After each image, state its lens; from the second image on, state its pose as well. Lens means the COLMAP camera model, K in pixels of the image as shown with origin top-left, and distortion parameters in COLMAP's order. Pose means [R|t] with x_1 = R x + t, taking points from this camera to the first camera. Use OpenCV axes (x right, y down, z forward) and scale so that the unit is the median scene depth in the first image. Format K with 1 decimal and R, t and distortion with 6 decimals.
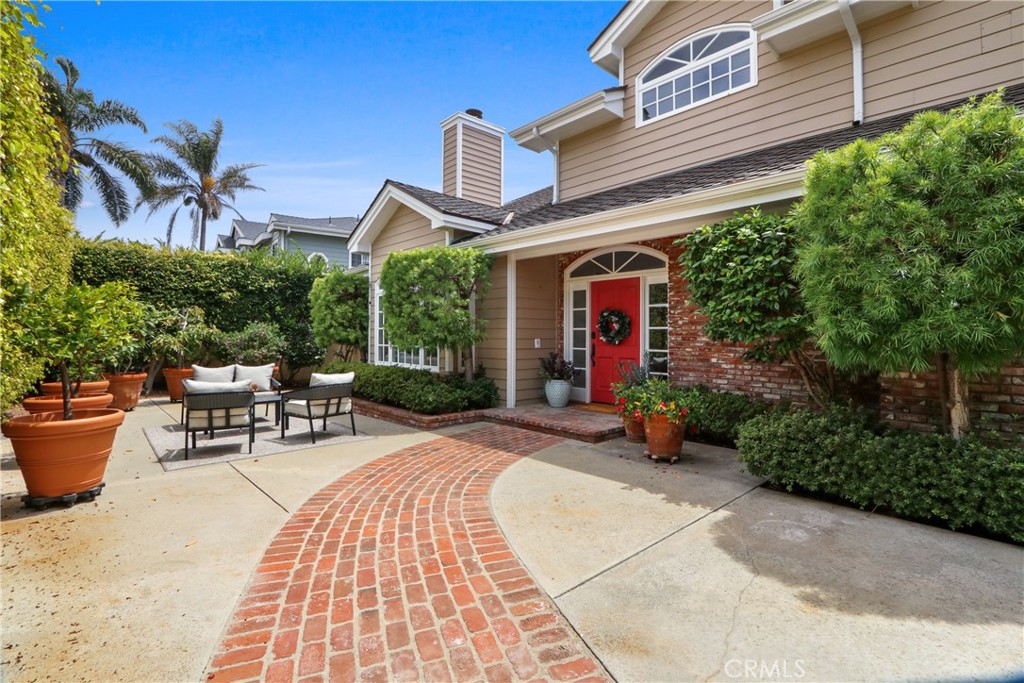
lens RADIAL K [[473.2, 0, 527.3], [0, 473.2, 326.2], [0, 0, 1]] dist [-0.016791, 0.001115]
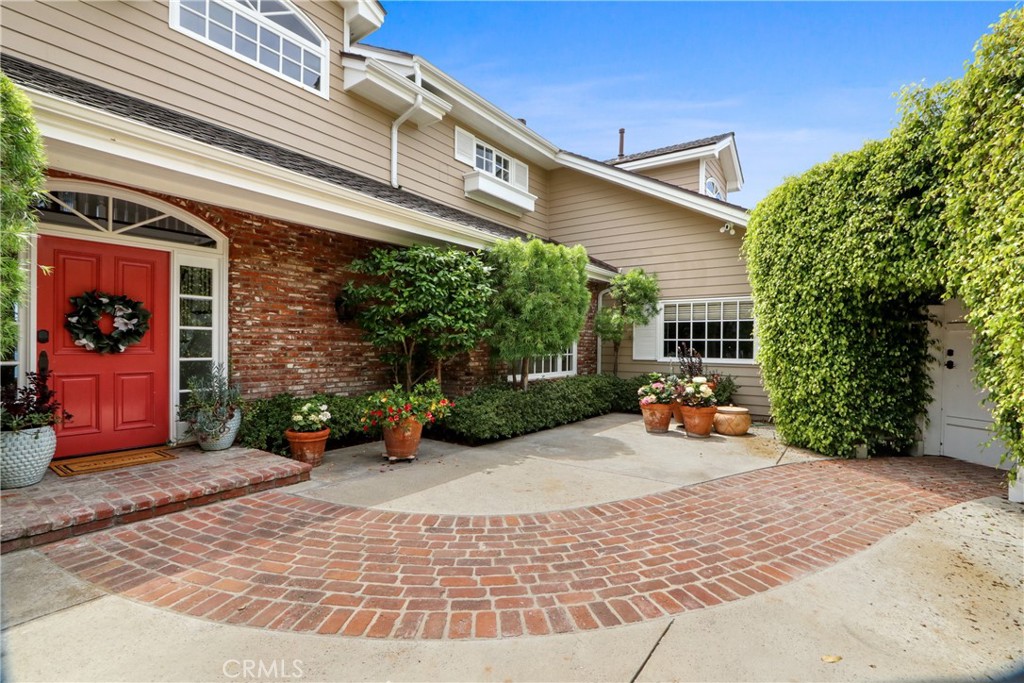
lens RADIAL K [[473.2, 0, 514.7], [0, 473.2, 349.6], [0, 0, 1]] dist [-0.016791, 0.001115]
pose [[-0.179769, -0.015992, 0.983579, -0.992289], [-0.027870, 0.999549, 0.011157, 0.028798], [-0.983314, -0.025406, -0.180133, 1.218905]]
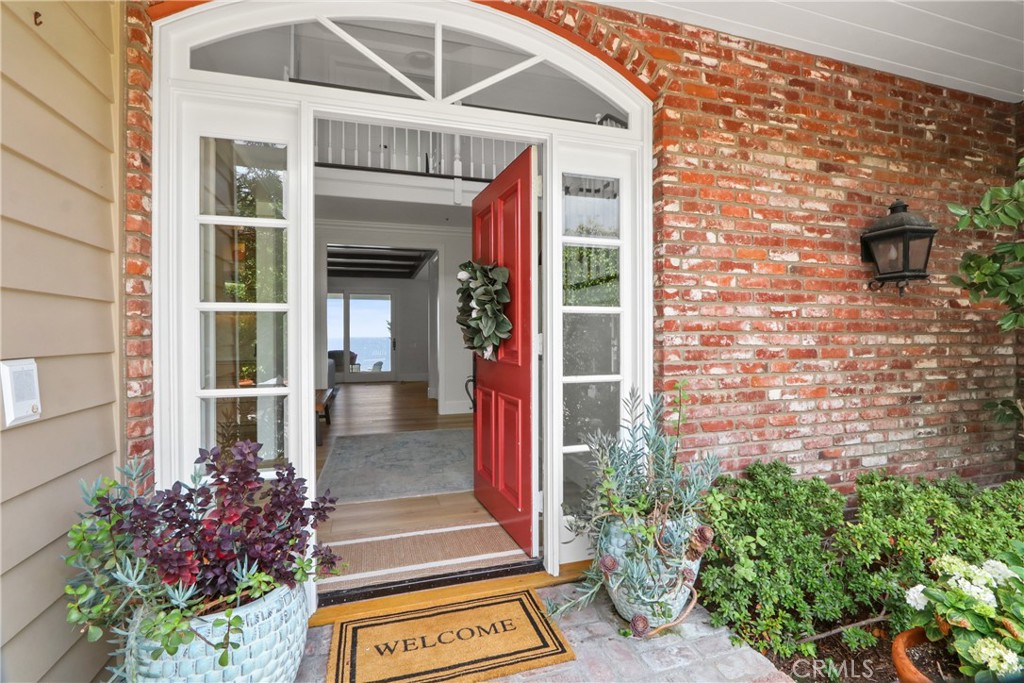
lens RADIAL K [[473.2, 0, 514.1], [0, 473.2, 339.4], [0, 0, 1]] dist [-0.016791, 0.001115]
pose [[0.437694, -0.012279, 0.899040, -0.085331], [-0.010310, 0.999772, 0.018674, 0.035442], [-0.899065, -0.017442, 0.437468, 1.703120]]
